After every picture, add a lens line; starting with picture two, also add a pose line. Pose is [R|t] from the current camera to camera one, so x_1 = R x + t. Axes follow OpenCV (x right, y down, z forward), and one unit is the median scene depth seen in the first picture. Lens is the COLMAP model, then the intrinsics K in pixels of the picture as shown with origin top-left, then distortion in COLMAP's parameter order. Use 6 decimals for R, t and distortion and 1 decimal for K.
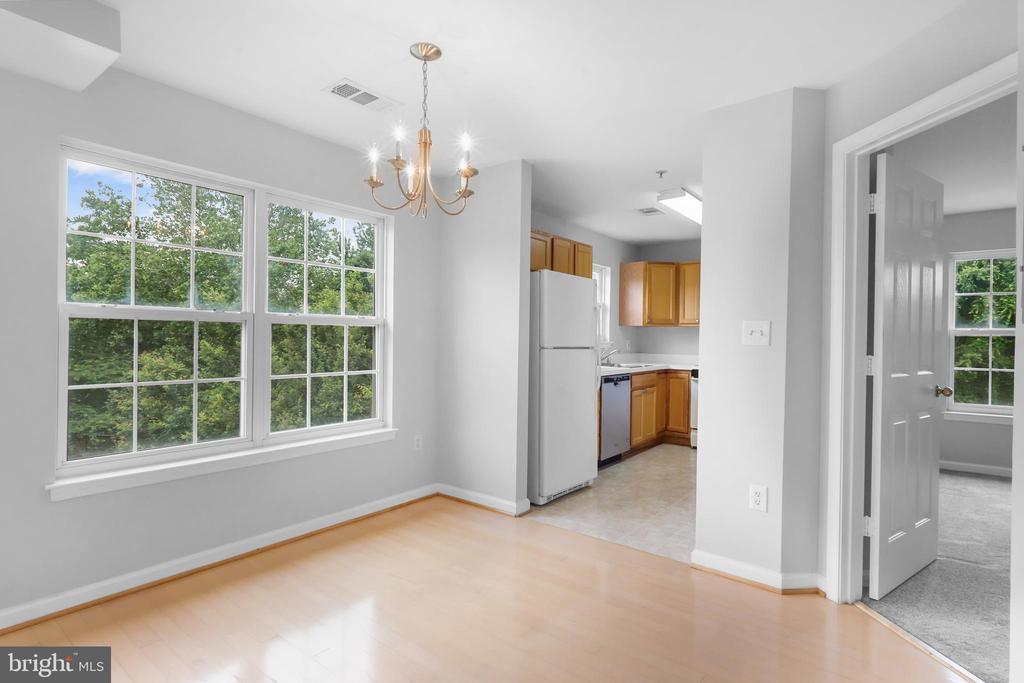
lens RADIAL K [[517.9, 0, 513.5], [0, 517.9, 340.7], [0, 0, 1]] dist [0.000004, -0.000198]
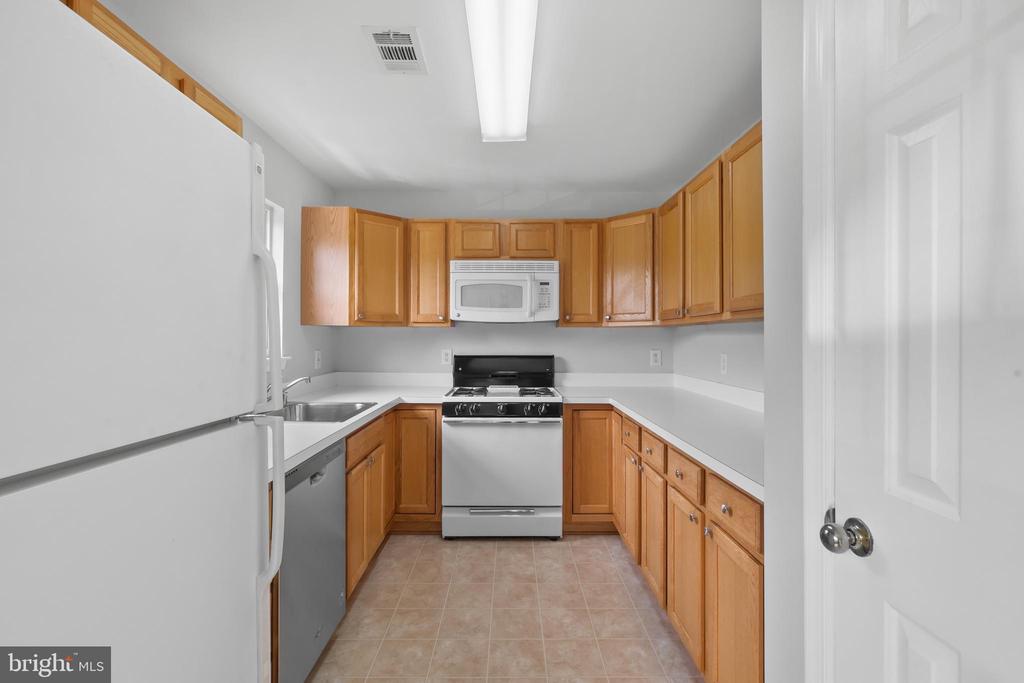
lens RADIAL K [[474.8, 0, 511.6], [0, 474.8, 336.7], [0, 0, 1]] dist [0.000576, 0.000358]
pose [[0.784828, -0.011371, 0.619609, 0.085084], [0.013013, 0.999914, 0.001867, -0.018004], [-0.619577, 0.006597, 0.784908, 0.570005]]
